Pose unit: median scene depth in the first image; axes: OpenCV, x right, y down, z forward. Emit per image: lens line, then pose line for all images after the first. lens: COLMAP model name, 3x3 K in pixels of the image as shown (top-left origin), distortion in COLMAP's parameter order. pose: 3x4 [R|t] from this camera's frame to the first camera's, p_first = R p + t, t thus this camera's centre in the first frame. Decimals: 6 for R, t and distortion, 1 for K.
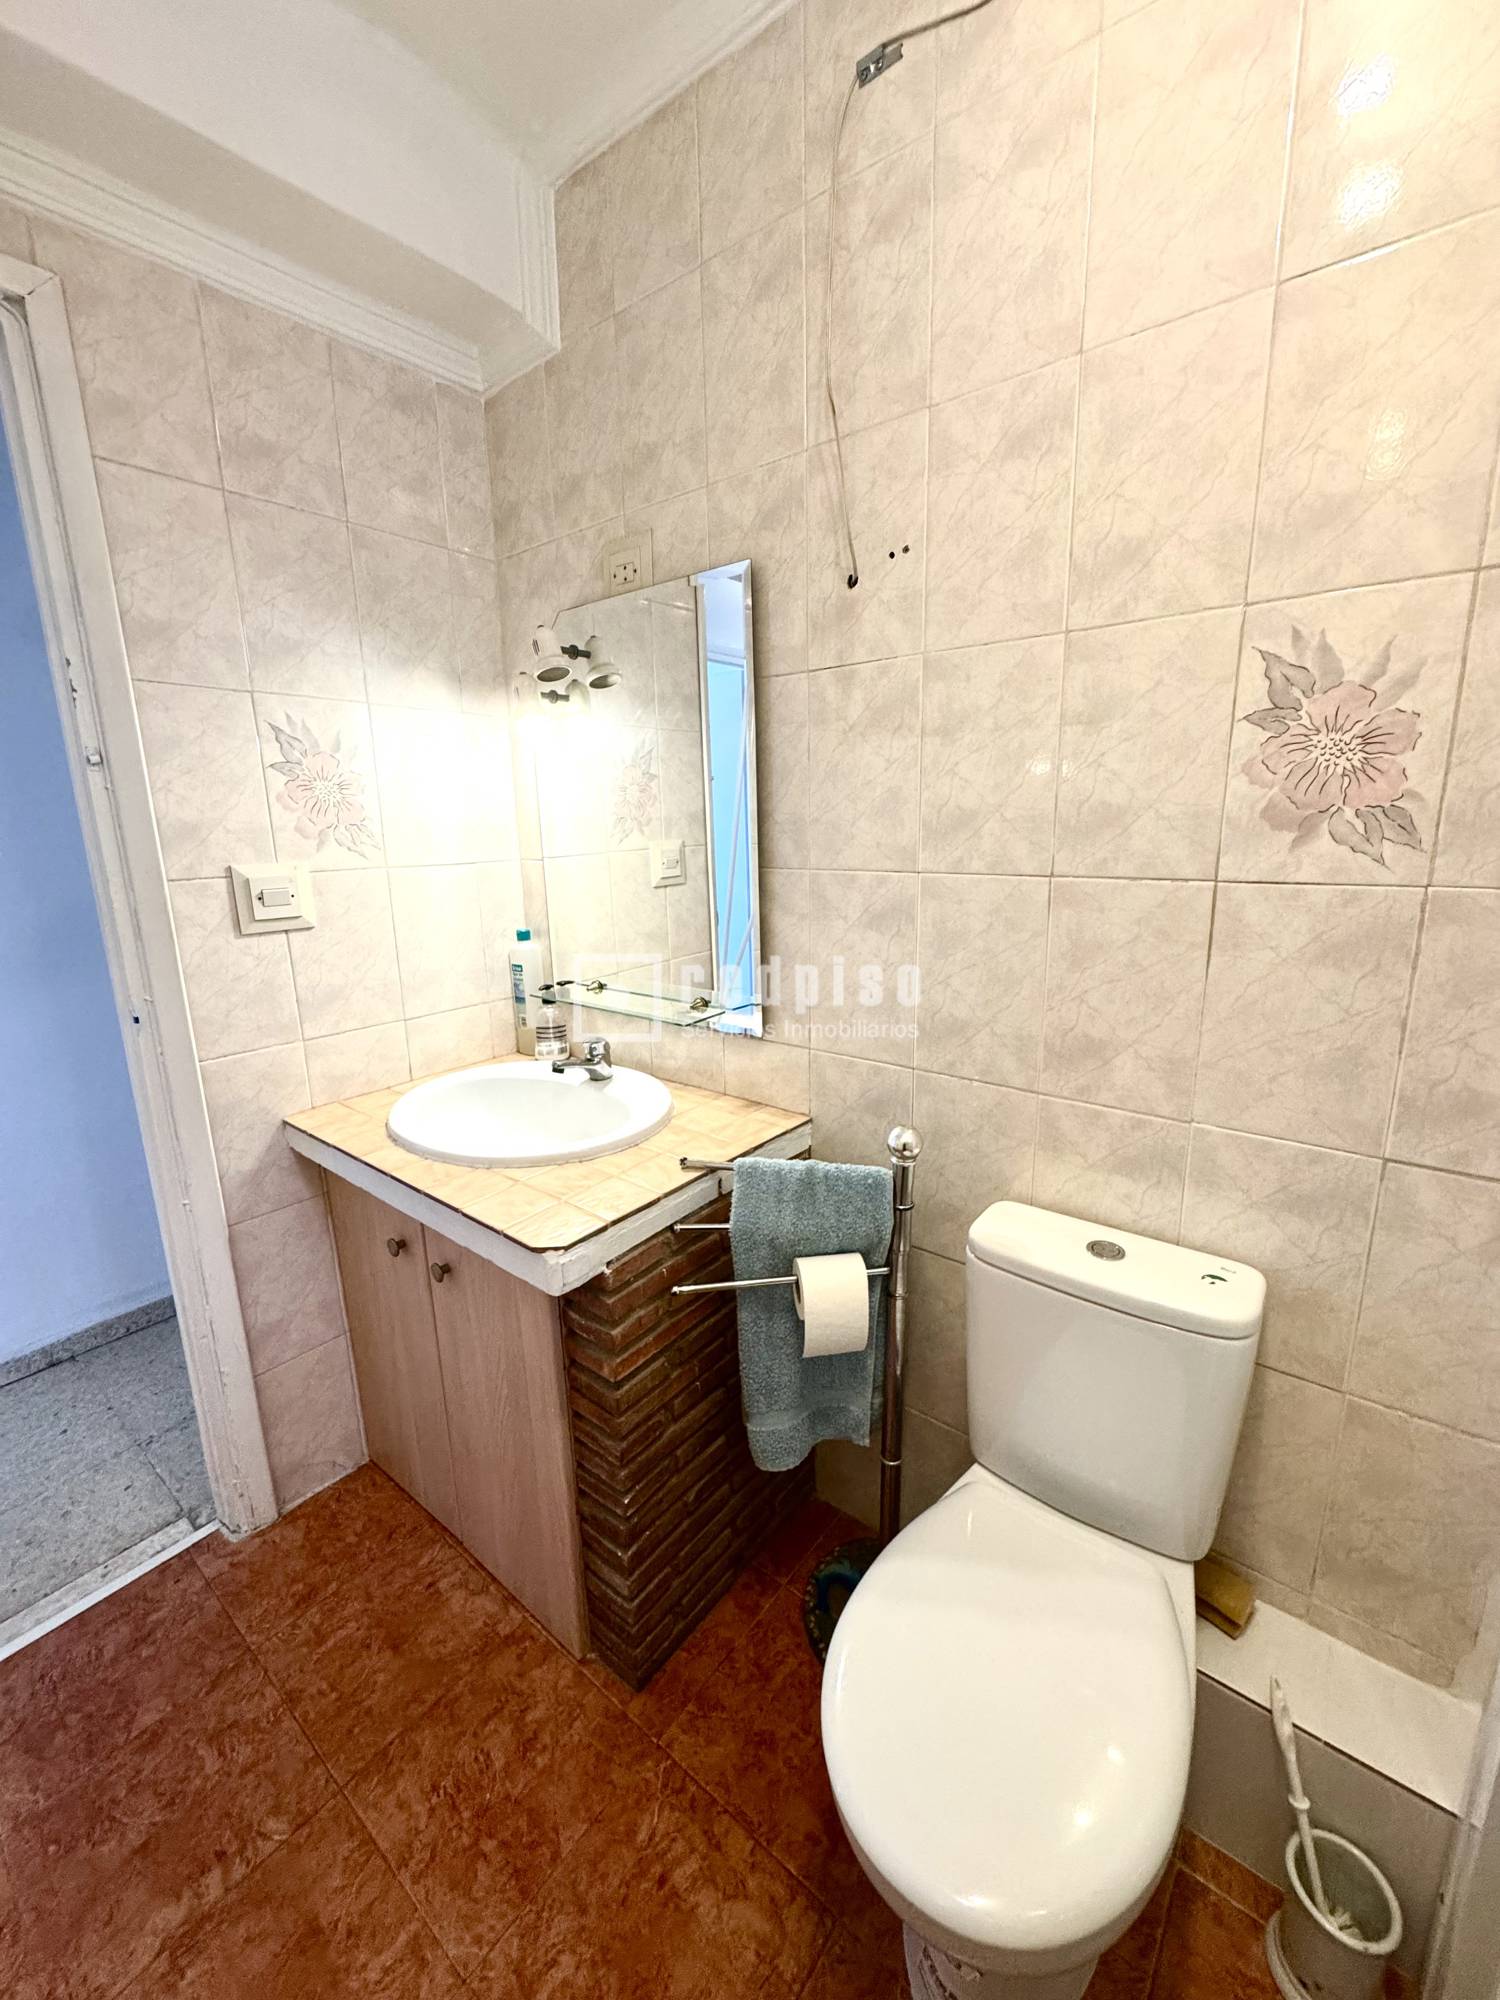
lens RADIAL K [[797.2, 0, 753.8], [0, 797.2, 998.9], [0, 0, 1]] dist [-0.004873, 0.001251]
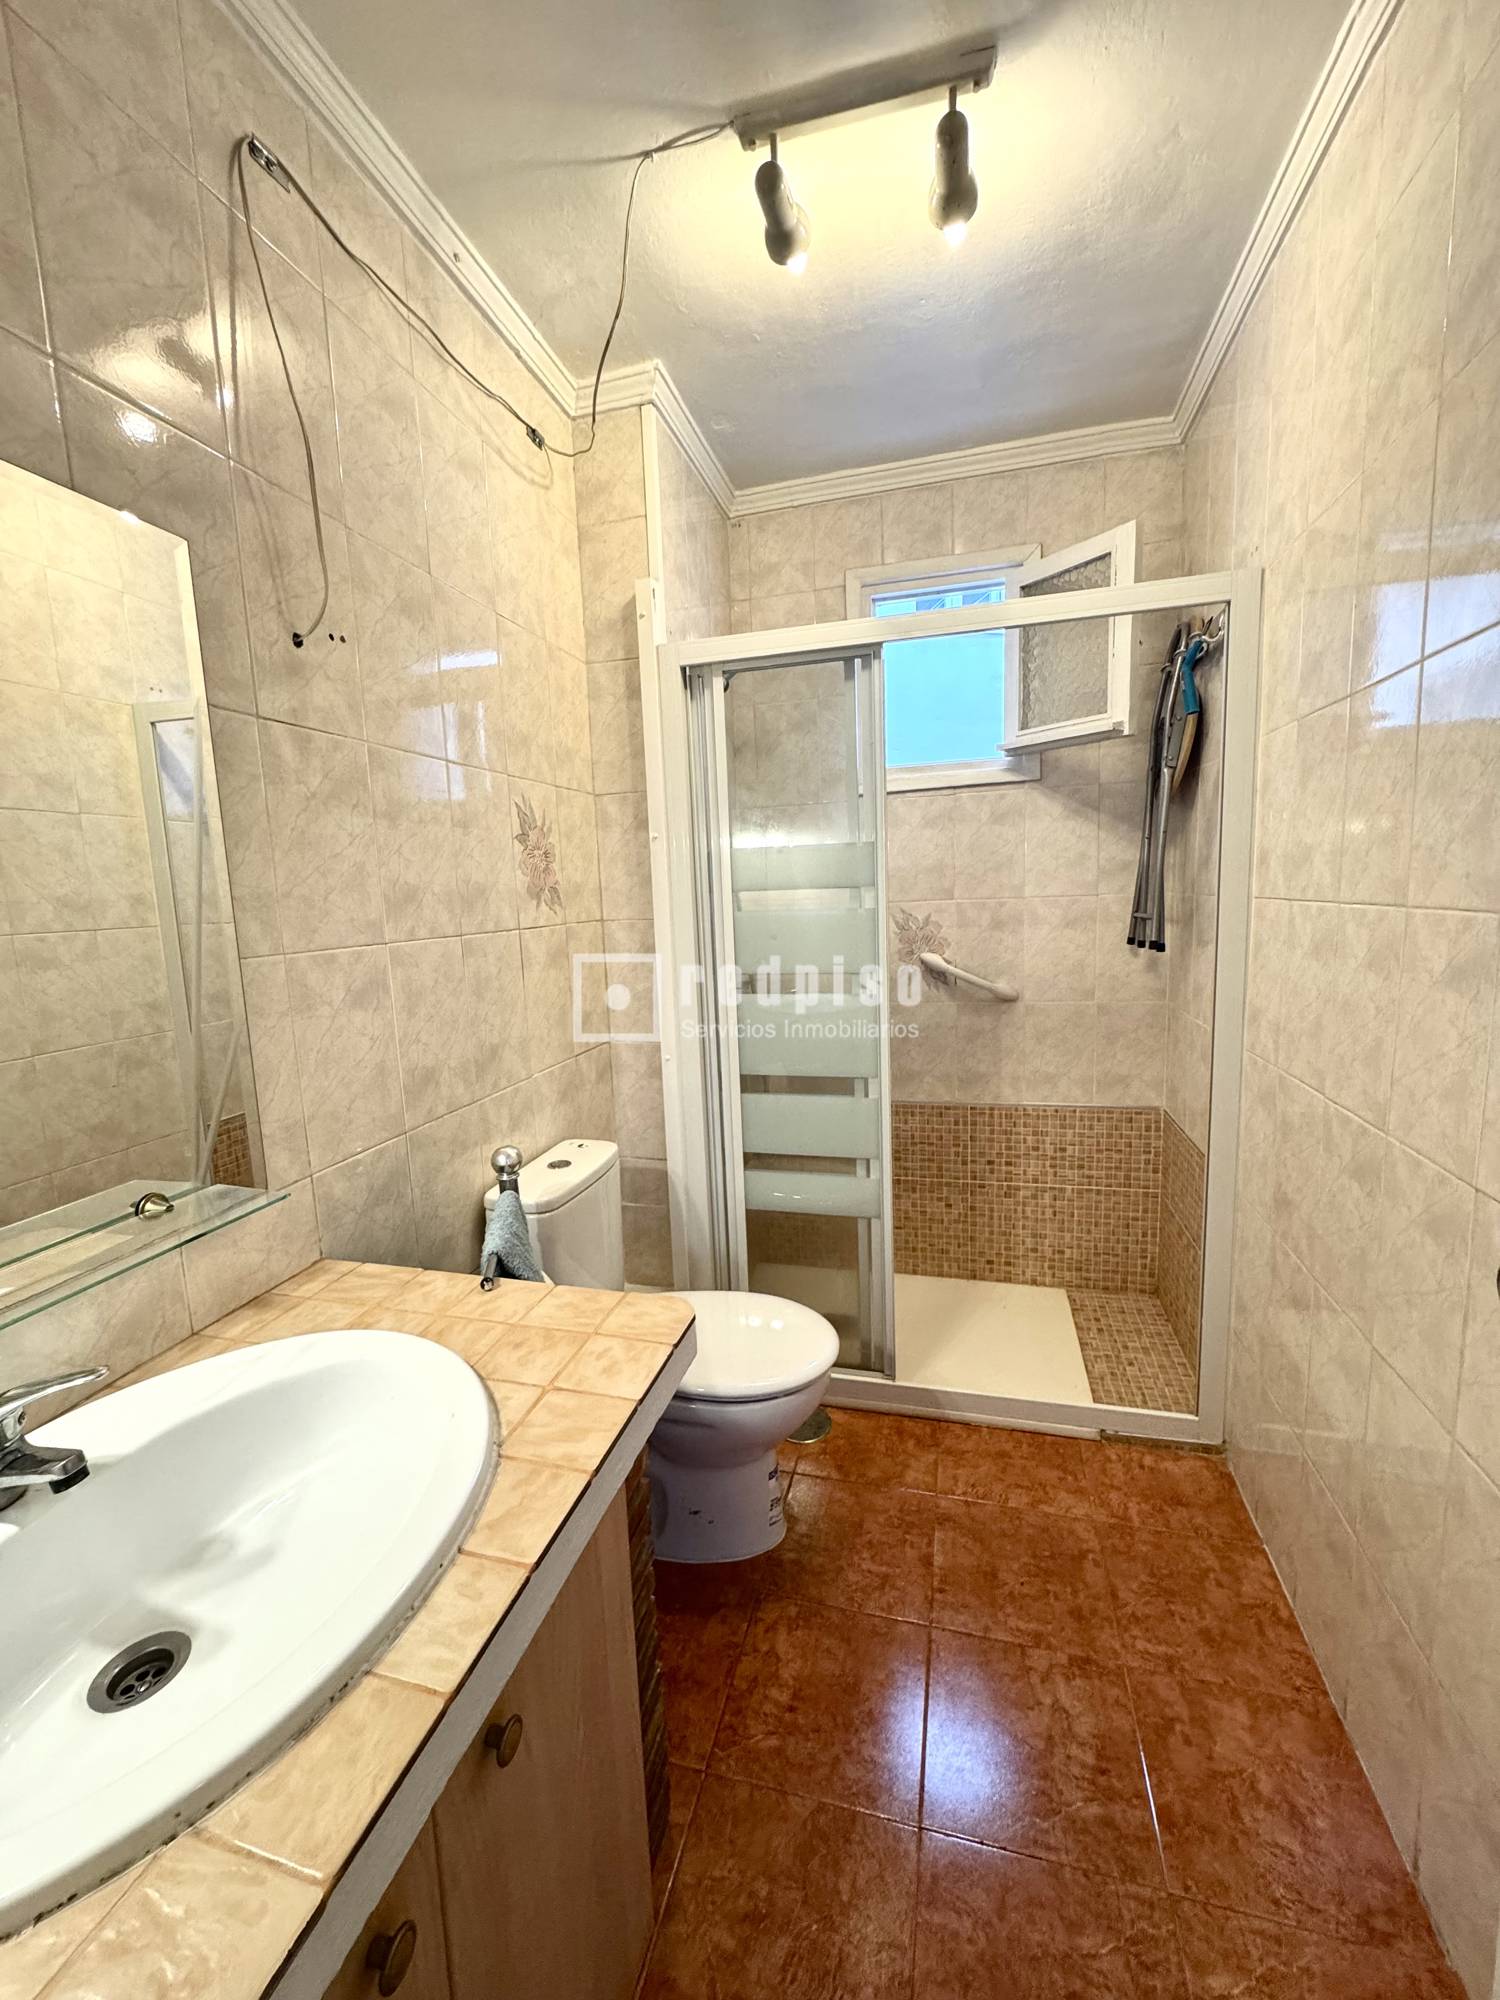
lens RADIAL K [[797.2, 0, 753.8], [0, 797.2, 998.9], [0, 0, 1]] dist [-0.004873, 0.001251]
pose [[-0.396396, -0.091074, 0.913551, -1.089947], [0.246606, 0.947935, 0.201505, -0.209073], [-0.884339, 0.305163, -0.353298, 1.109312]]
